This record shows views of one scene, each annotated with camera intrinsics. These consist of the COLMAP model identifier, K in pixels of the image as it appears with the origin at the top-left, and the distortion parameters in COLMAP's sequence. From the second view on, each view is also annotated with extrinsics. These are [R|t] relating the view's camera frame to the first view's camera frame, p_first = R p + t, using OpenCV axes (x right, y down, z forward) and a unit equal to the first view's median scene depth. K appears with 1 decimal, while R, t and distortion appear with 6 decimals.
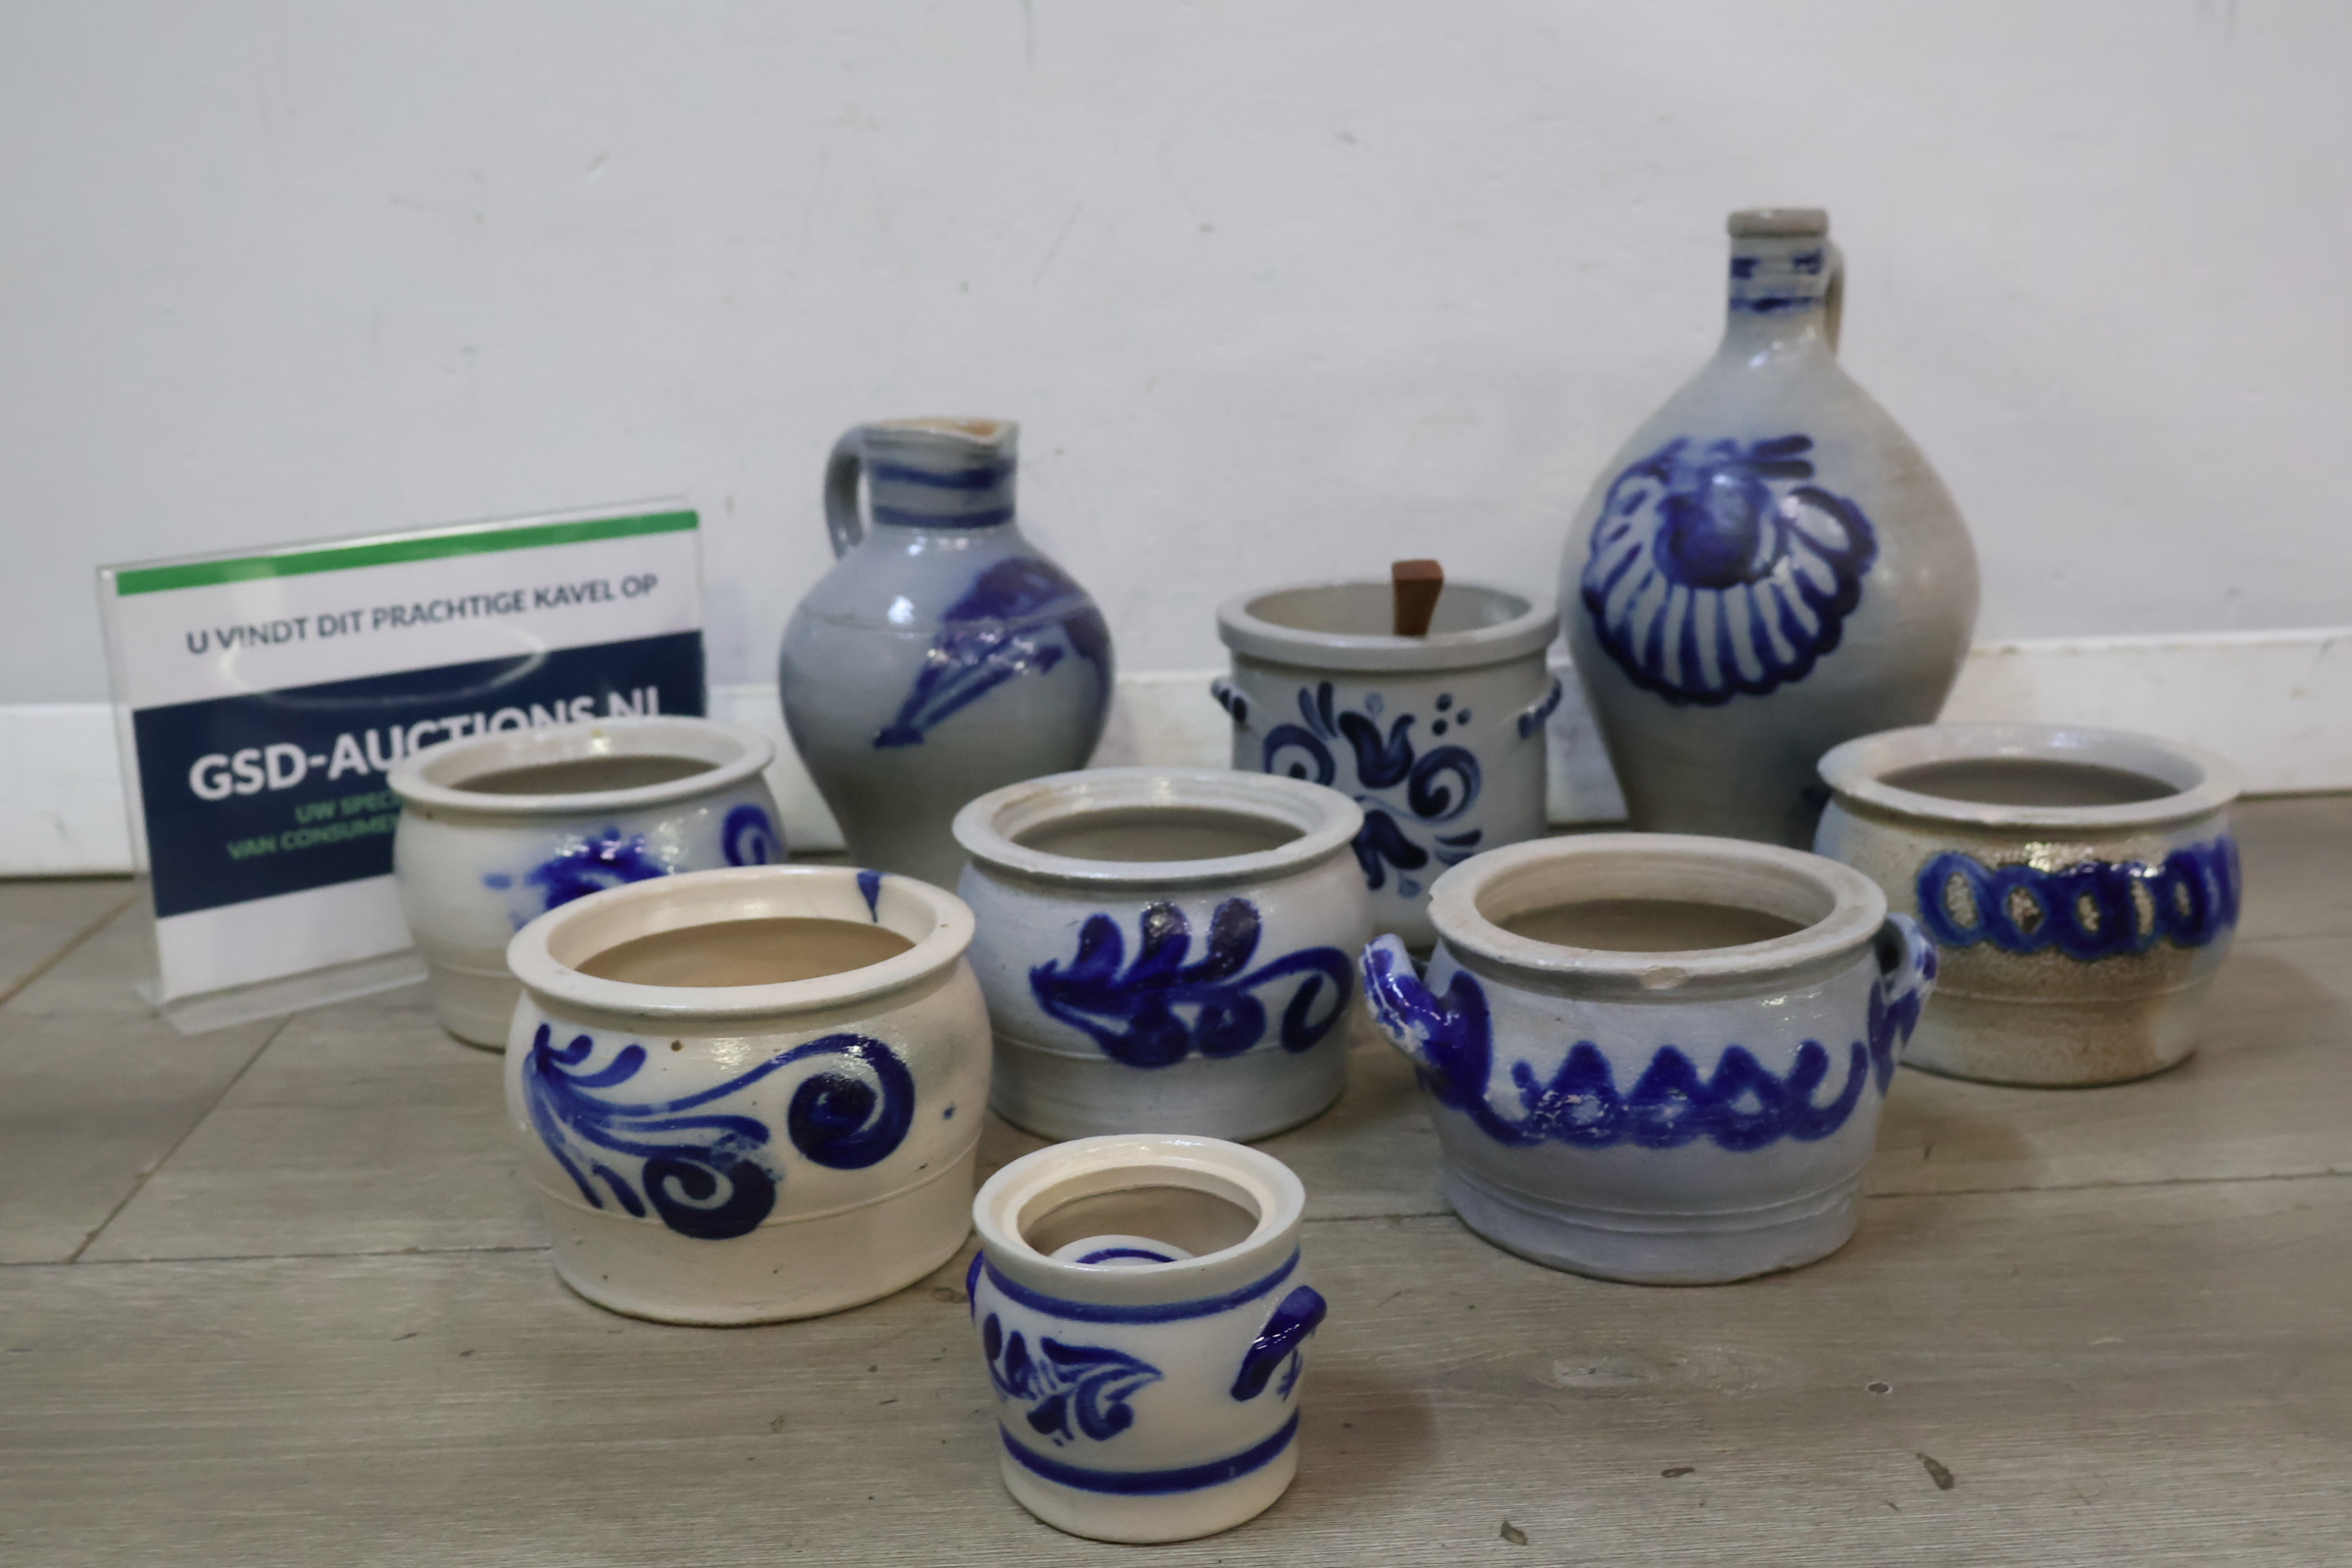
lens RADIAL K [[2493.7, 0, 1183.1], [0, 2493.7, 745.8], [0, 0, 1]] dist [0.000943, 0.000000]
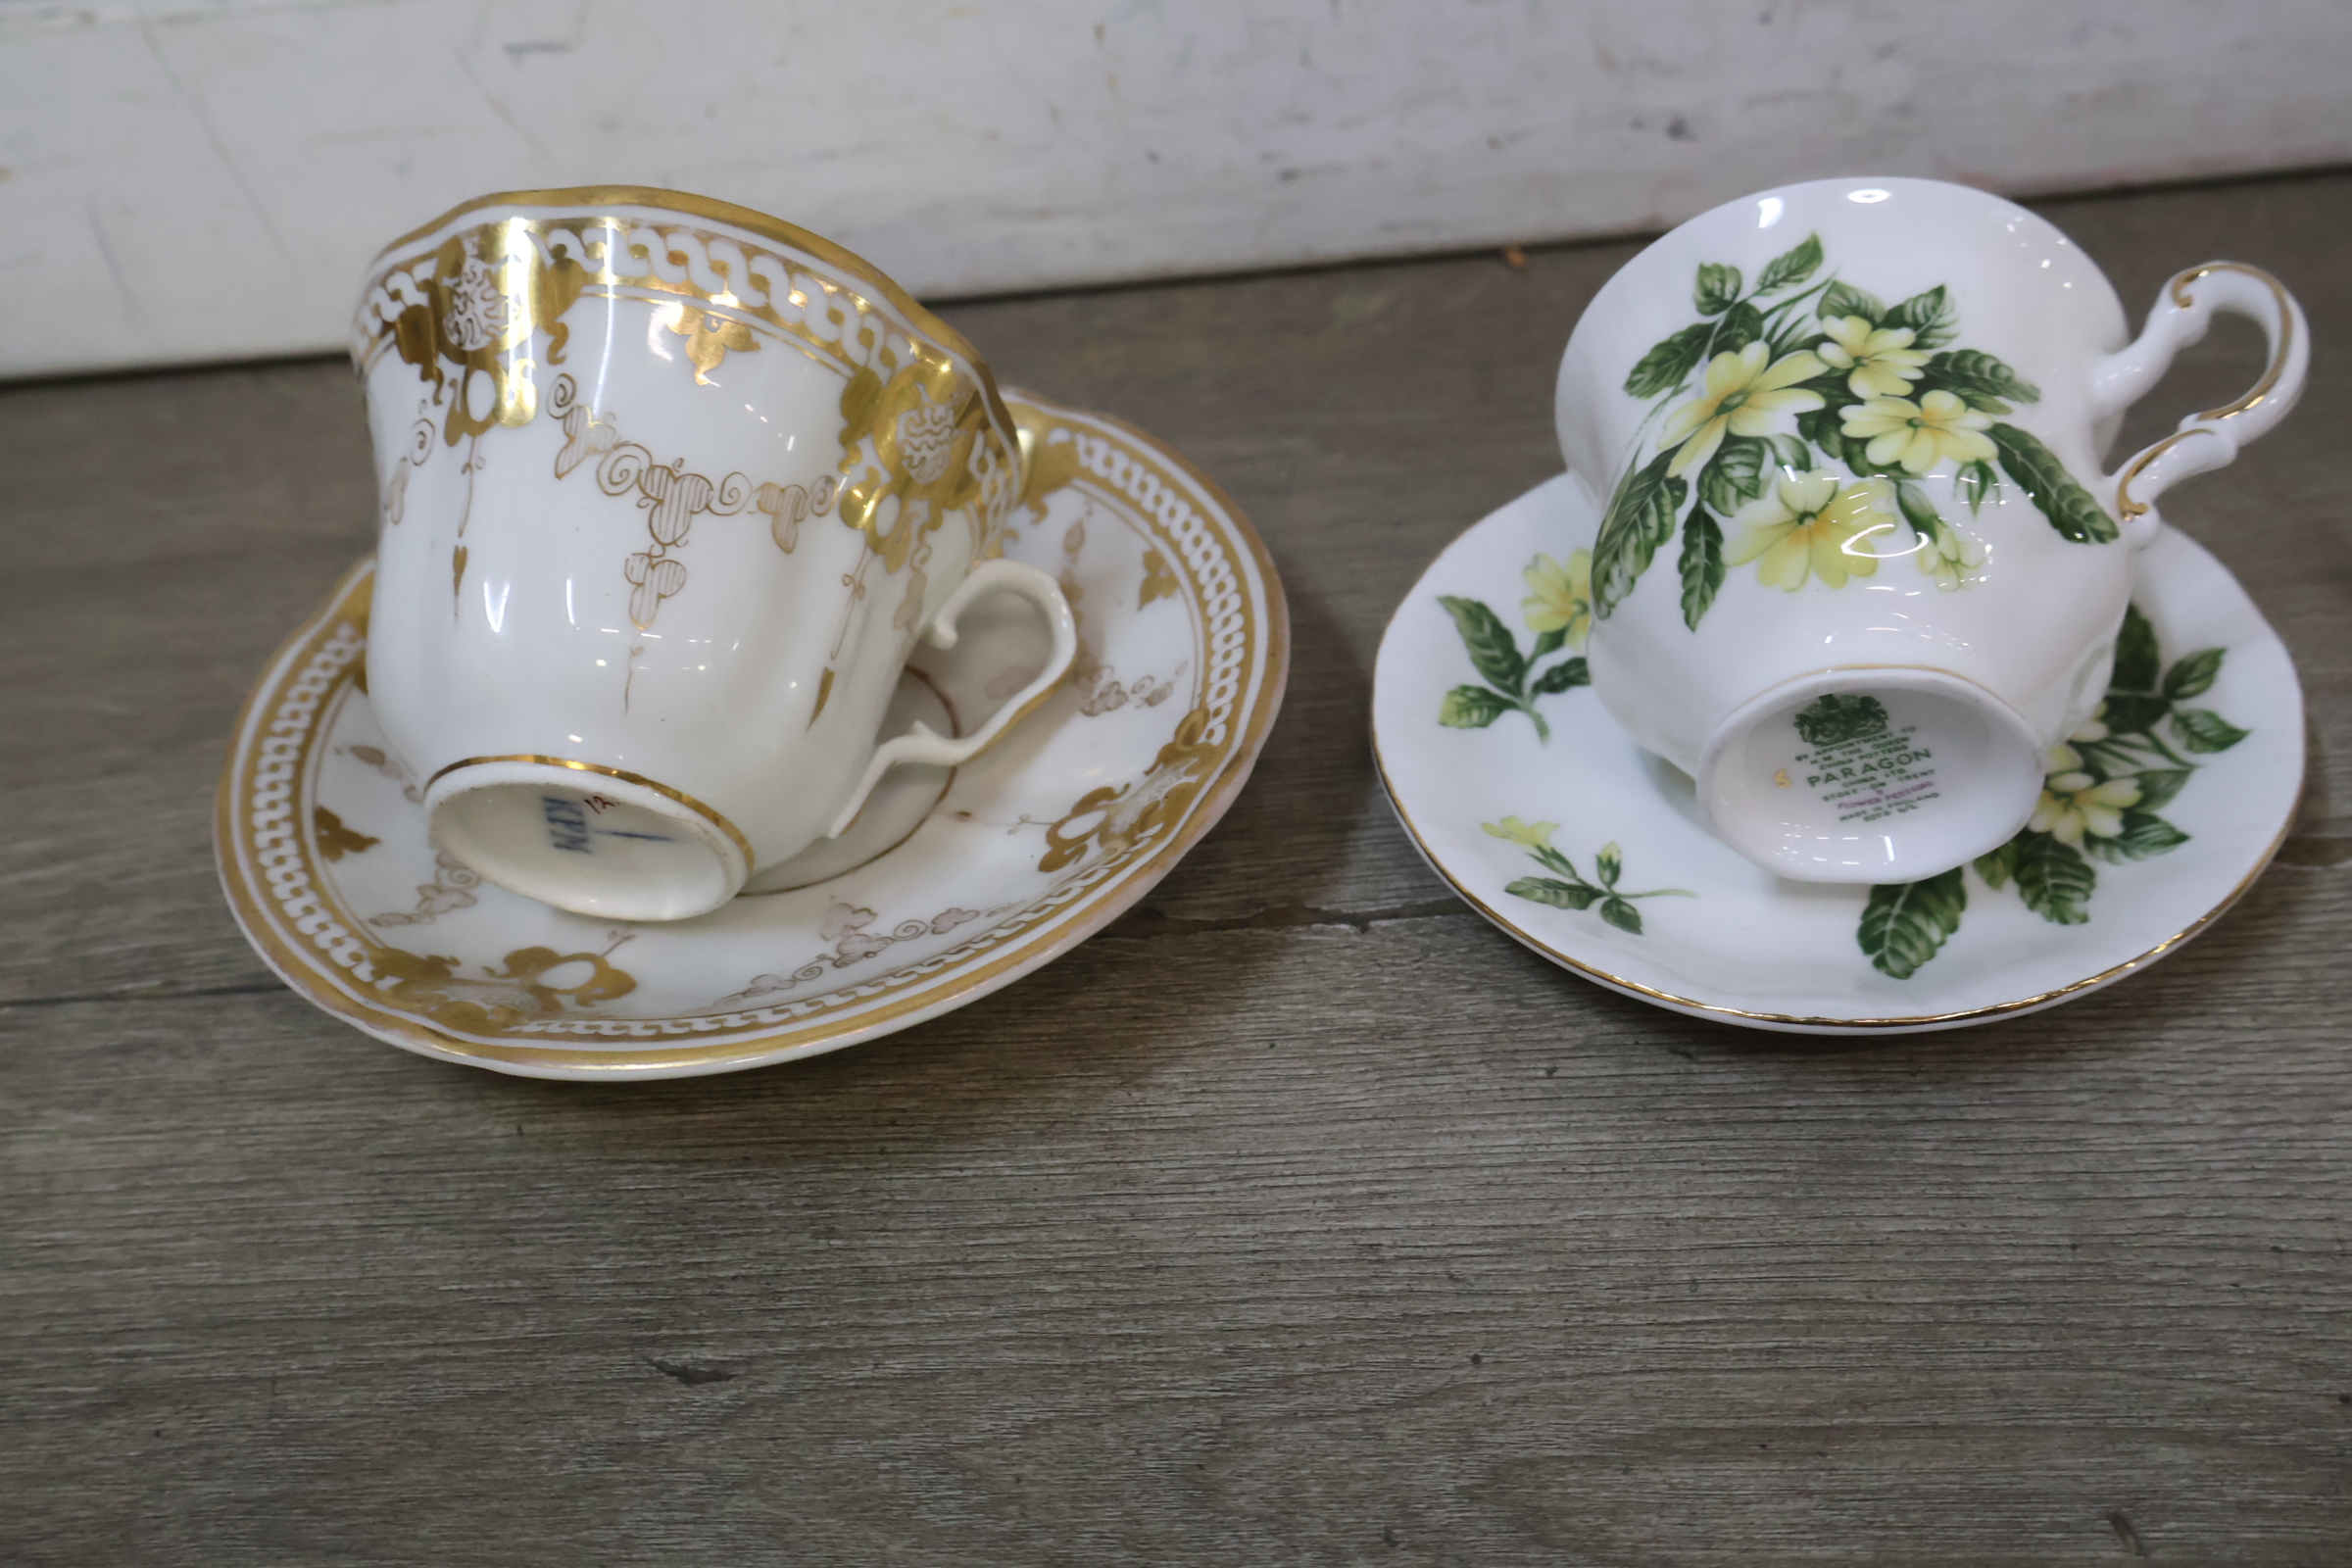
lens RADIAL K [[2493.7, 0, 1175.0], [0, 2493.7, 800.9], [0, 0, 1]] dist [0.000943, 0.000000]
pose [[0.994027, -0.027615, -0.105585, -0.141372], [0.074169, 0.880640, 0.467944, -0.124503], [0.080060, -0.472980, 0.877428, 0.808504]]
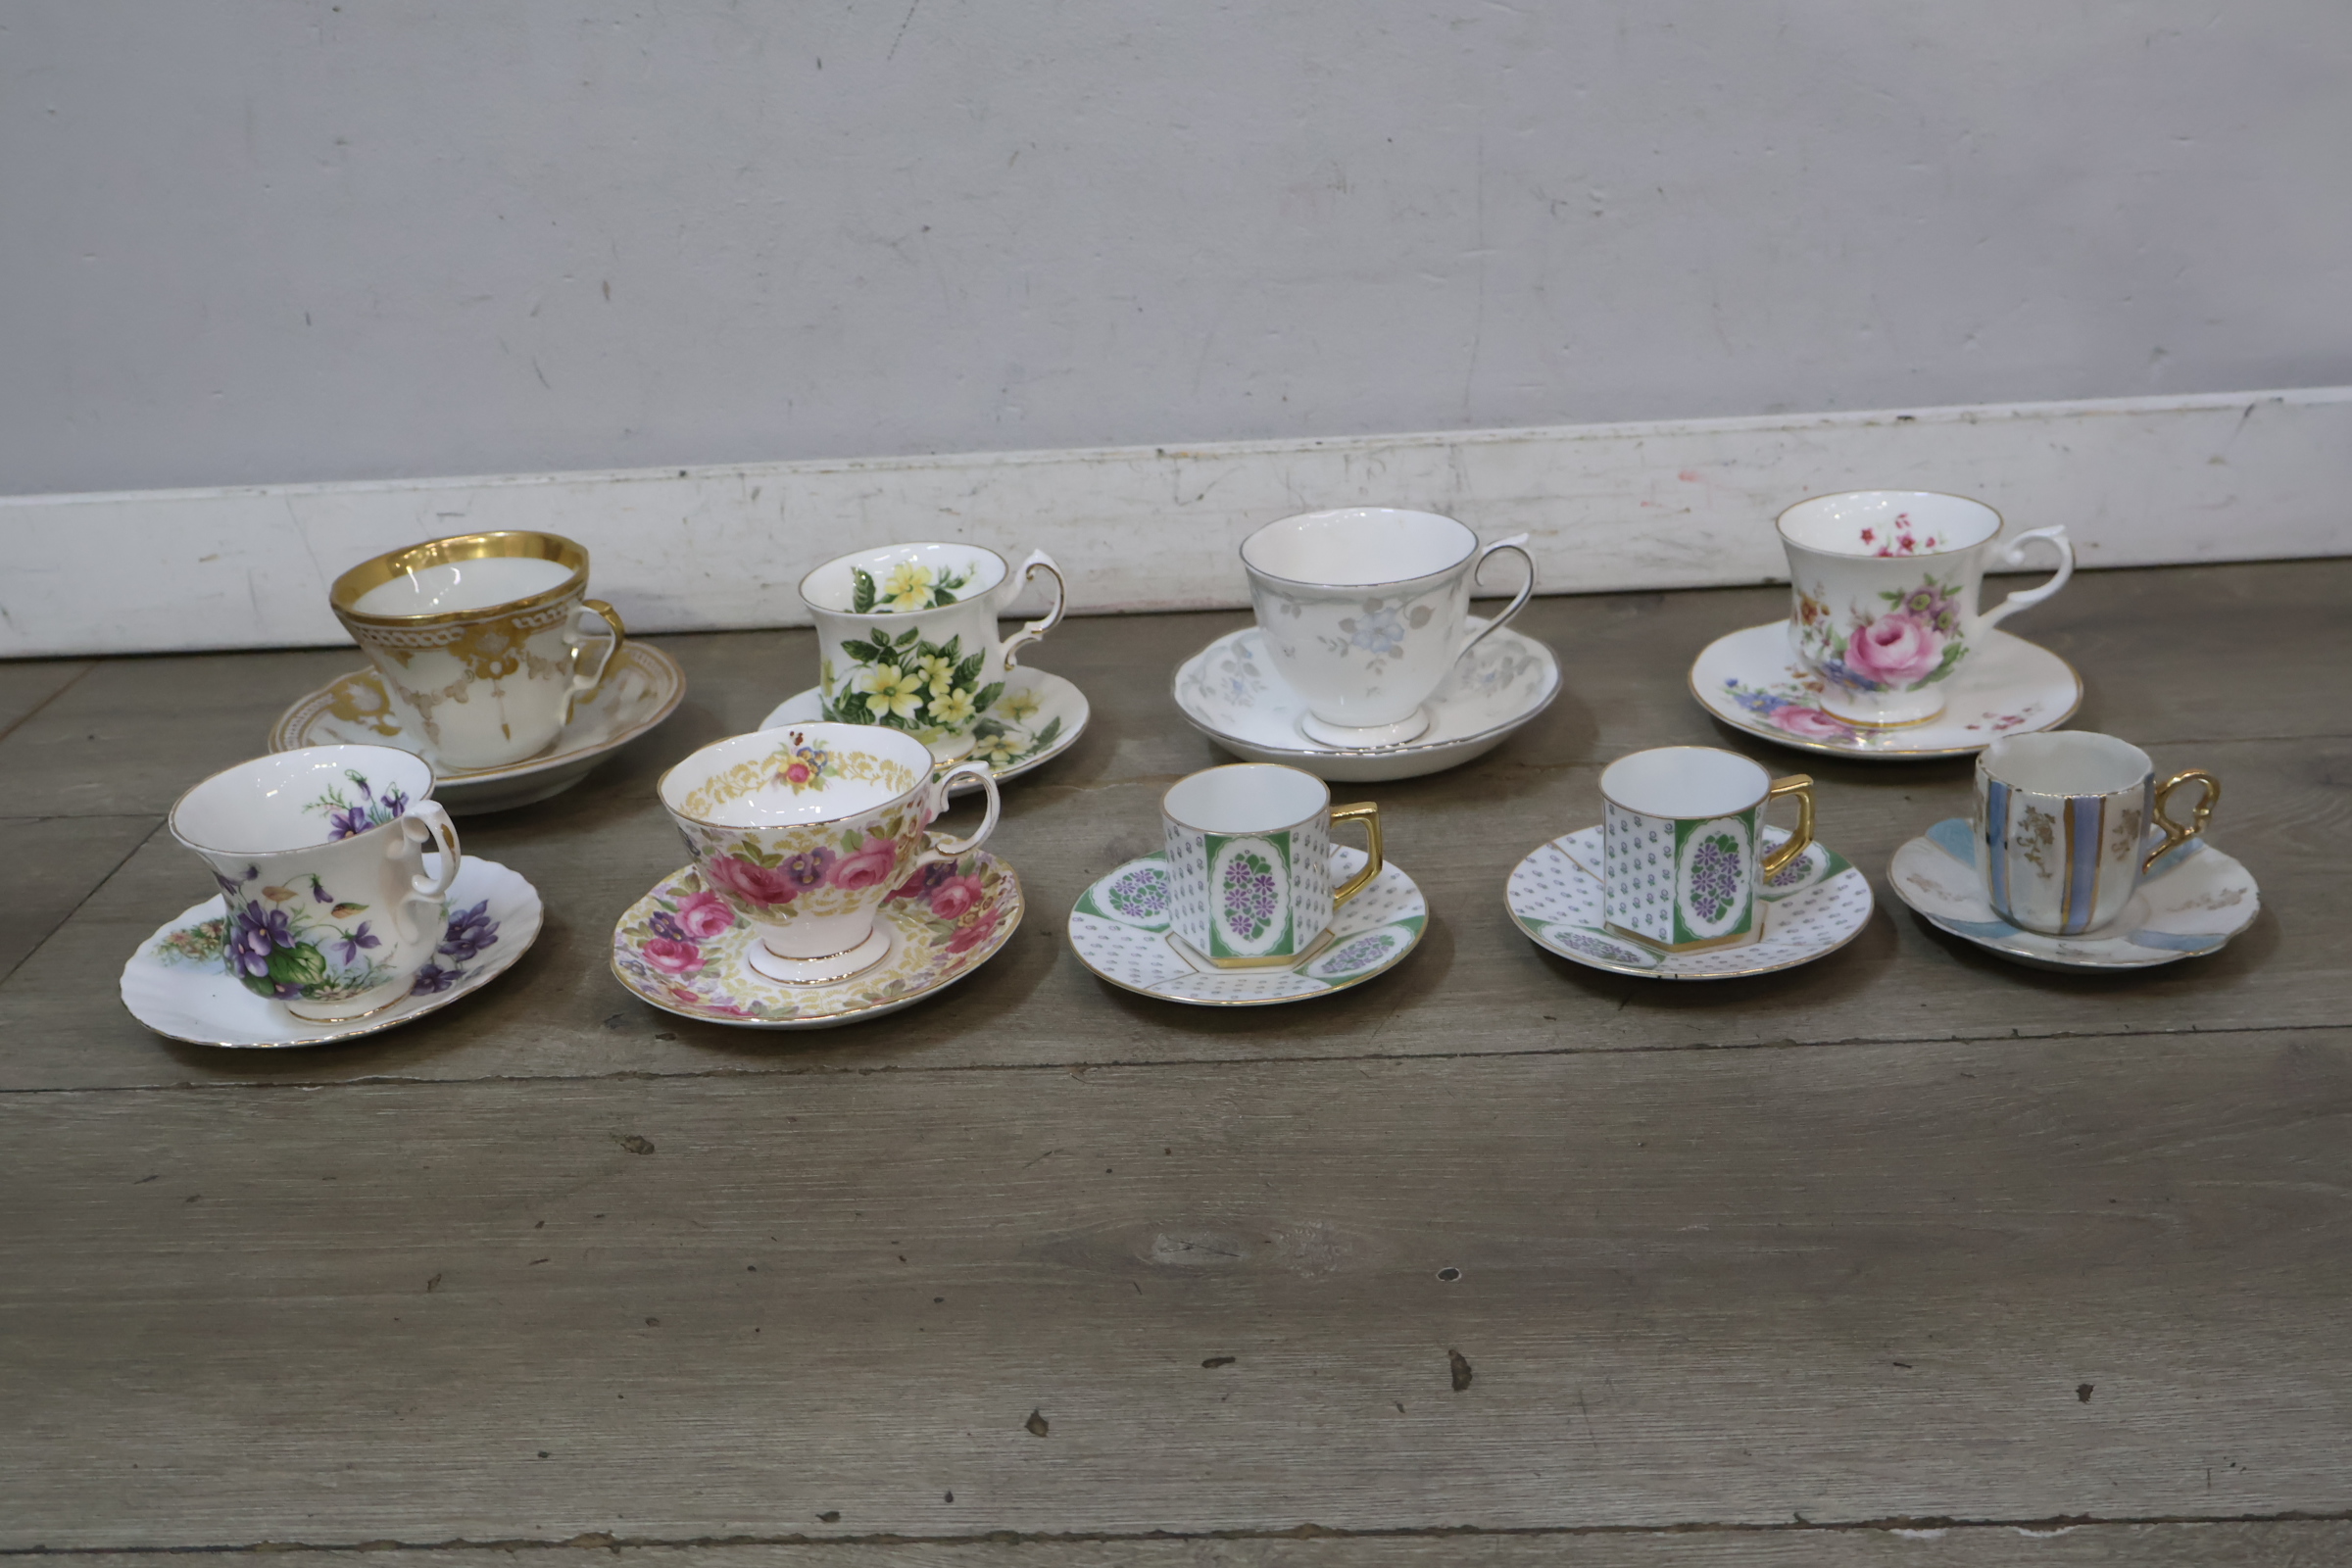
lens RADIAL K [[2493.7, 0, 1177.4], [0, 2493.7, 781.2], [0, 0, 1]] dist [0.000943, 0.000000]
pose [[0.994528, 0.003866, -0.104400, 0.222813], [0.014457, 0.984607, 0.174184, -0.105525], [0.103466, -0.174740, 0.979163, 0.001025]]
